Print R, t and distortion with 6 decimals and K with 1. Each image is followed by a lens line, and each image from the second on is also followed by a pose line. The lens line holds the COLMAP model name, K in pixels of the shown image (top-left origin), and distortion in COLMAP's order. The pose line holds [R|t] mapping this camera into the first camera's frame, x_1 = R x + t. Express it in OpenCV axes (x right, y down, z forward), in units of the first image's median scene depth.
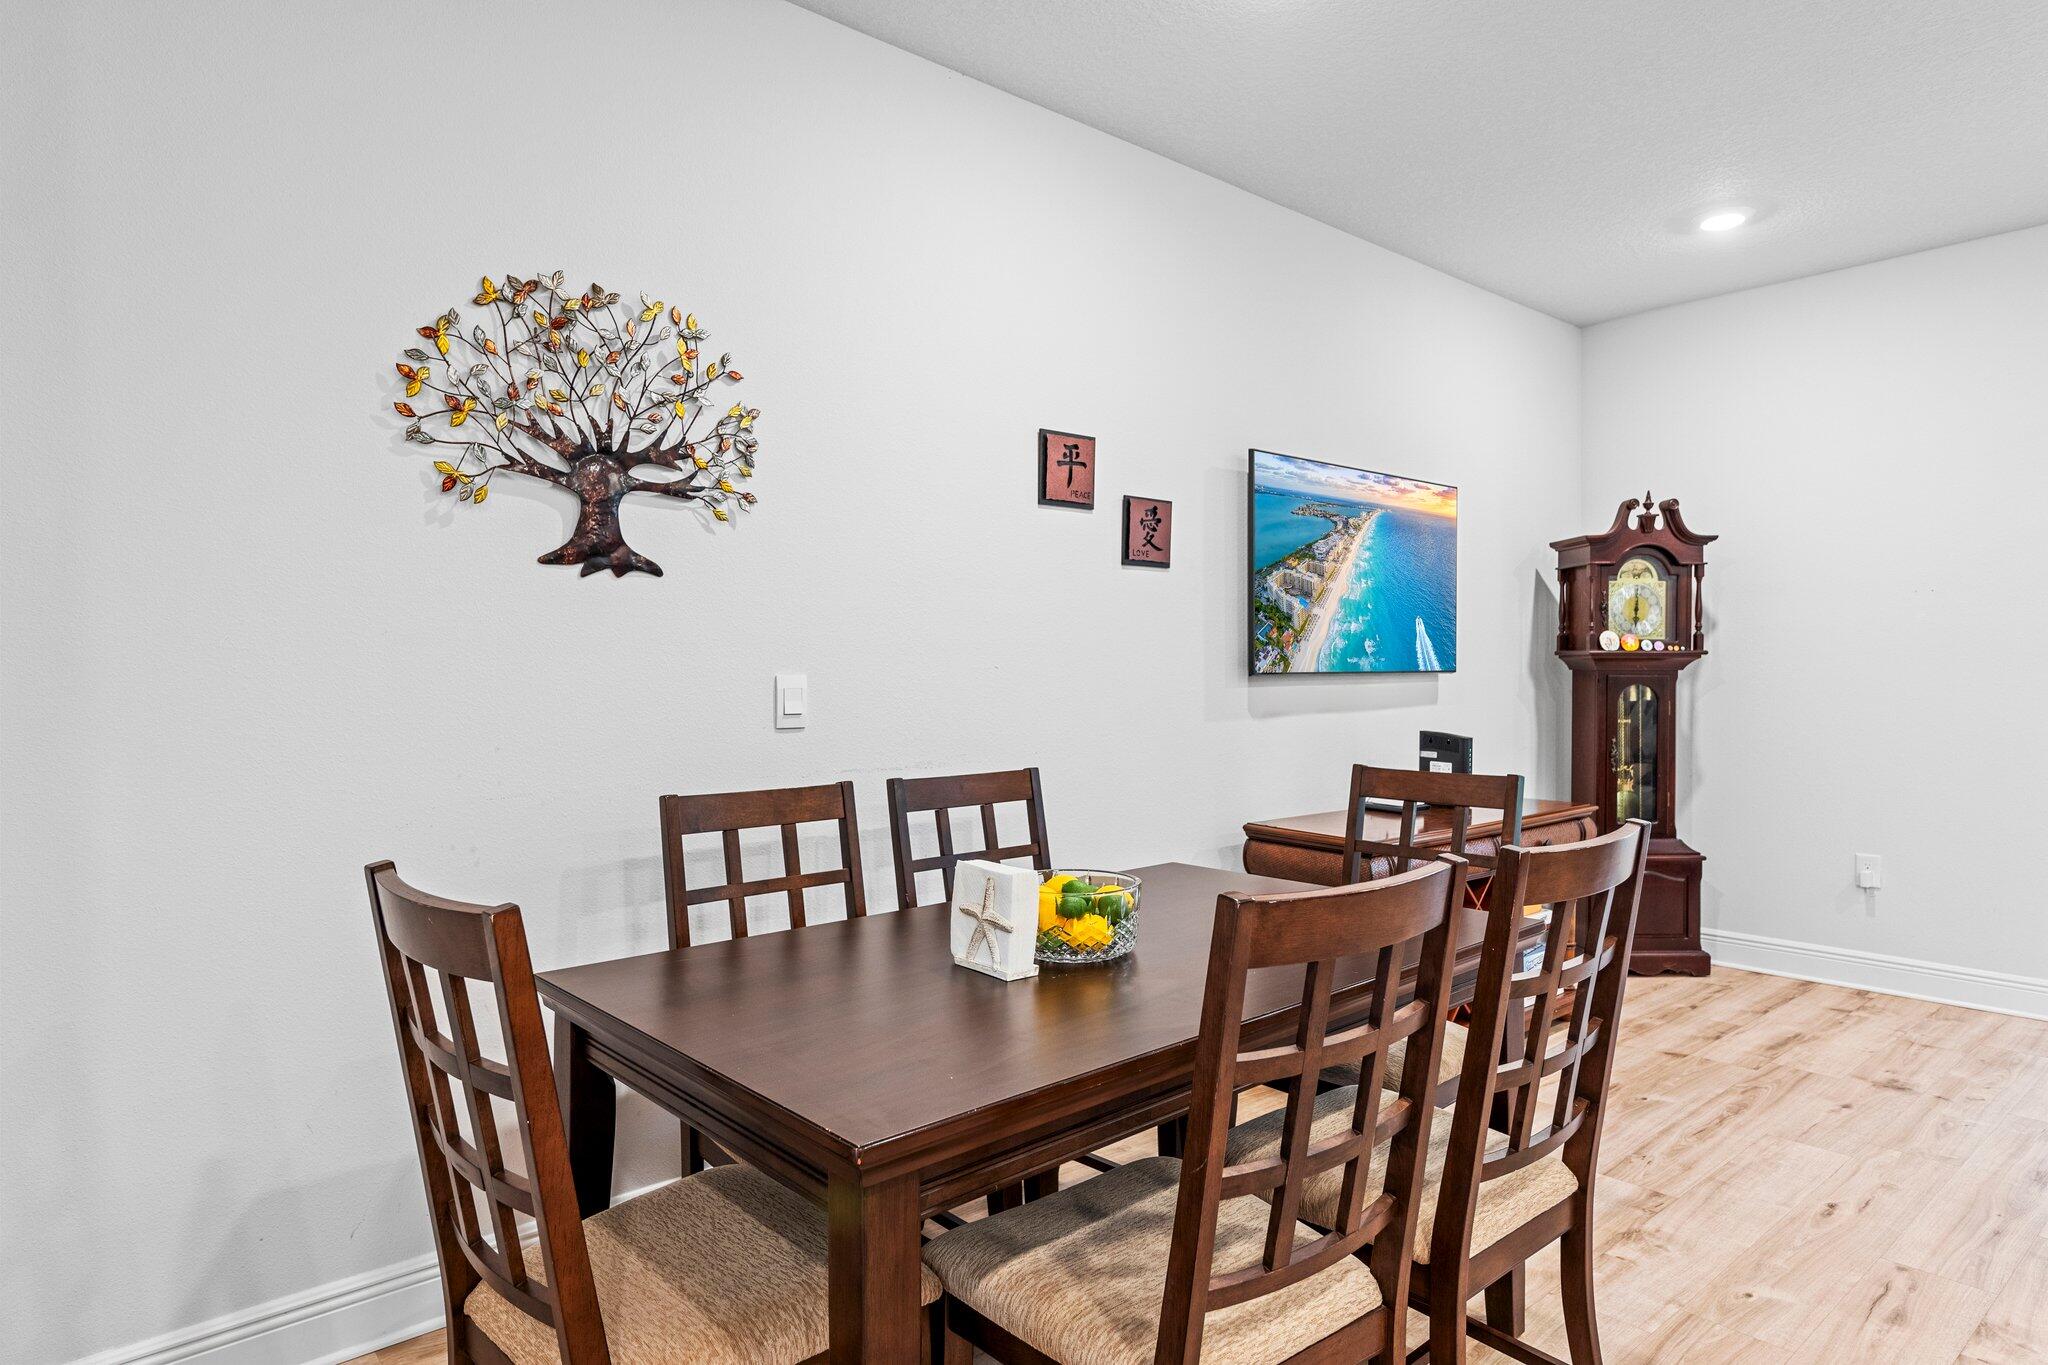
lens RADIAL K [[1180.1, 0, 1028.9], [0, 1180.1, 709.8], [0, 0, 1]] dist [0.048649, 0.000700]
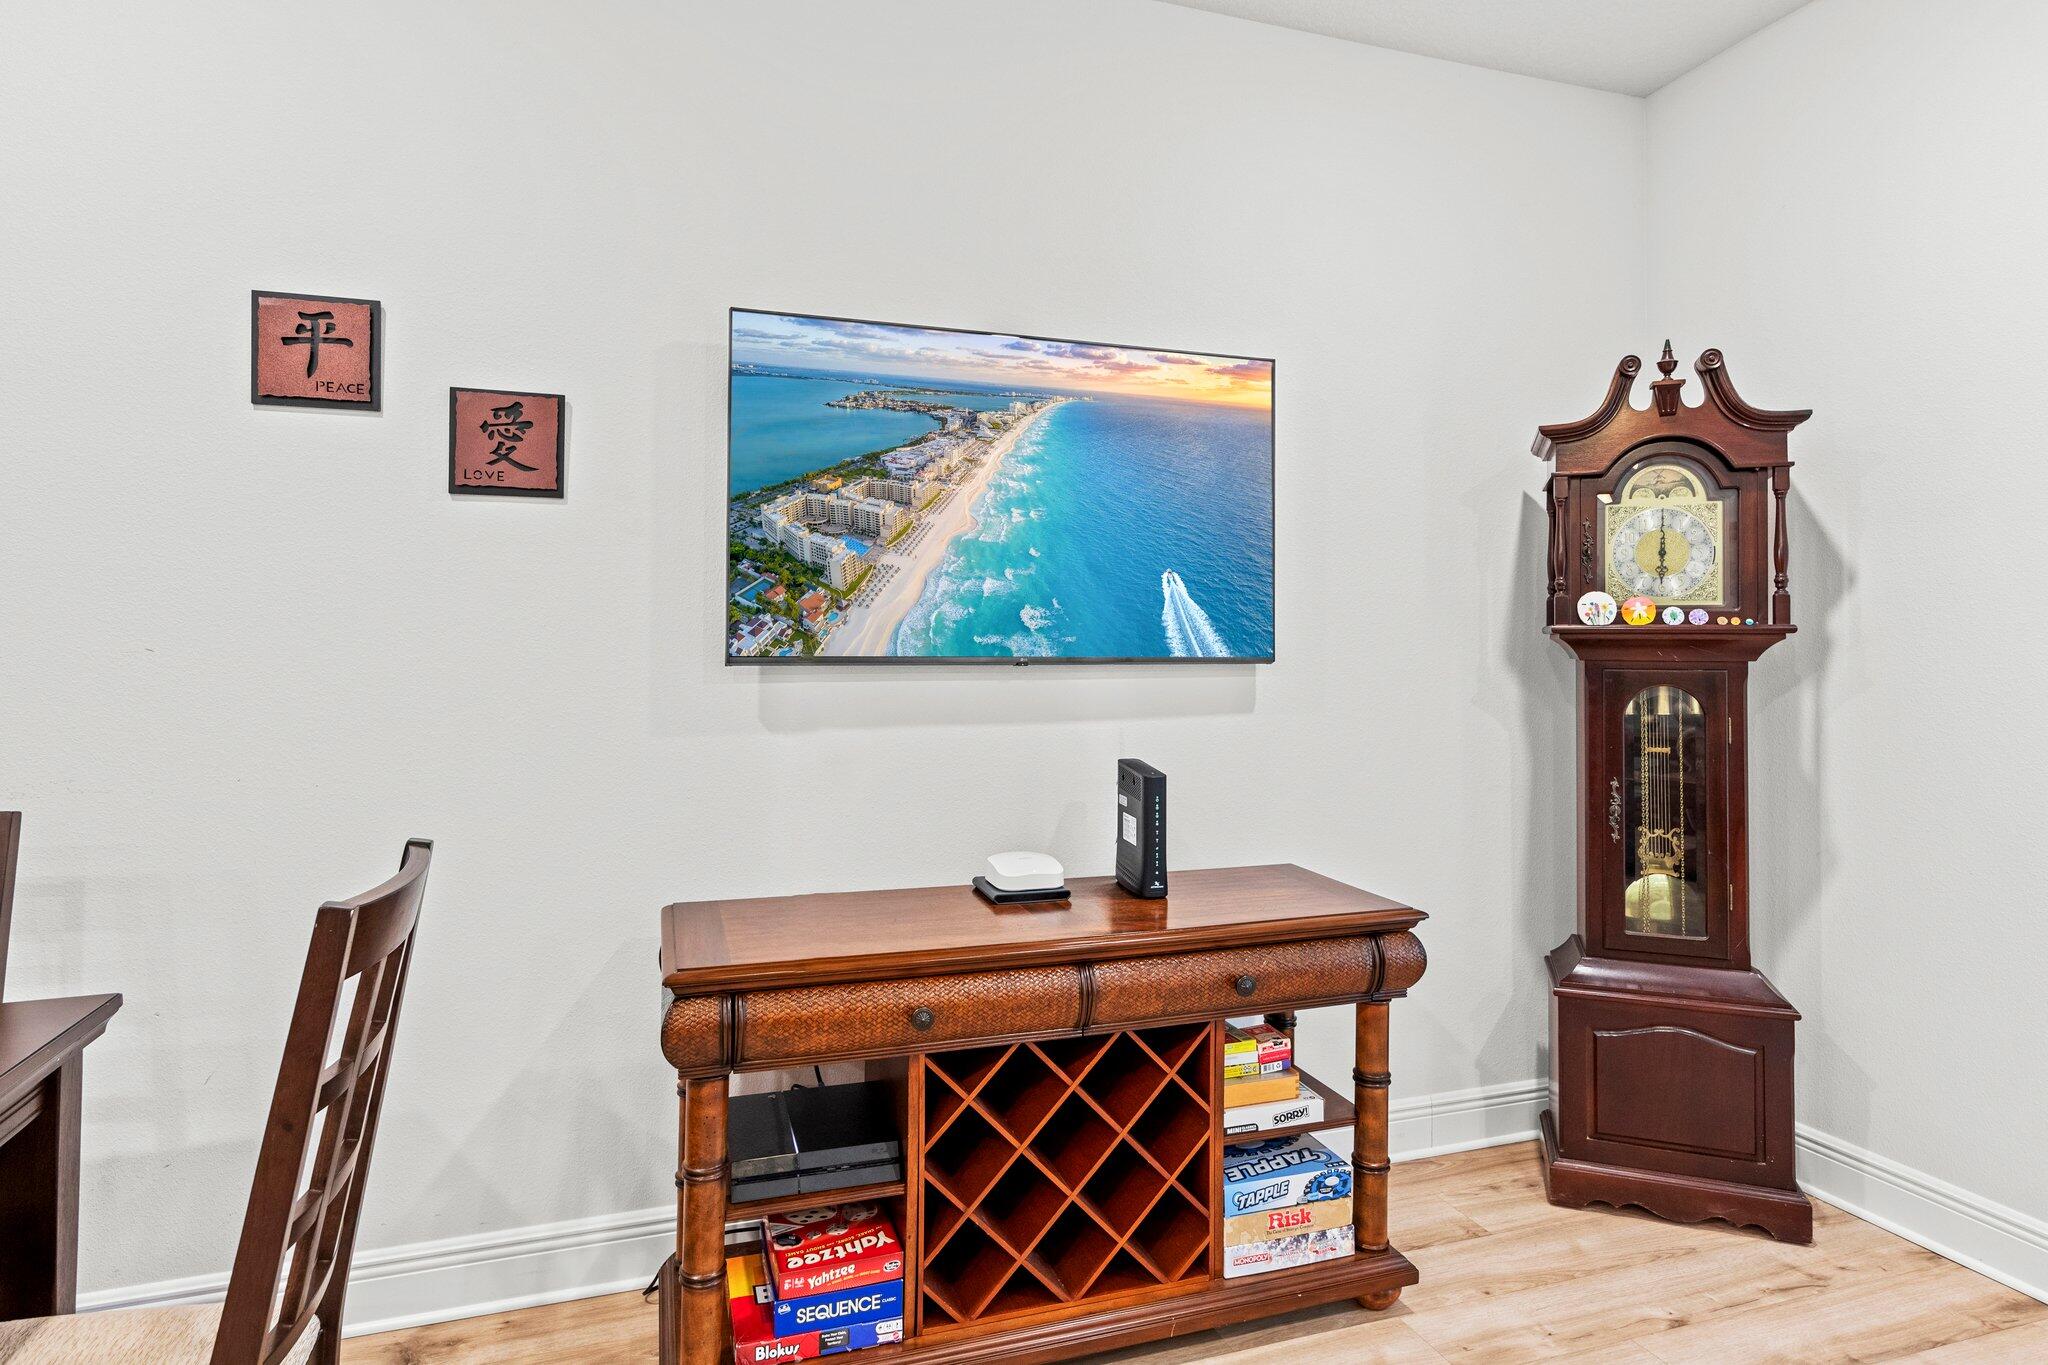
lens RADIAL K [[1066.1, 0, 1057.5], [0, 1066.1, 644.7], [0, 0, 1]] dist [-0.002948, 0.000474]
pose [[0.914301, 0.002557, -0.405027, 0.531483], [-0.020839, 0.998953, -0.040736, -0.016931], [0.404499, 0.045685, 0.913397, 0.504384]]
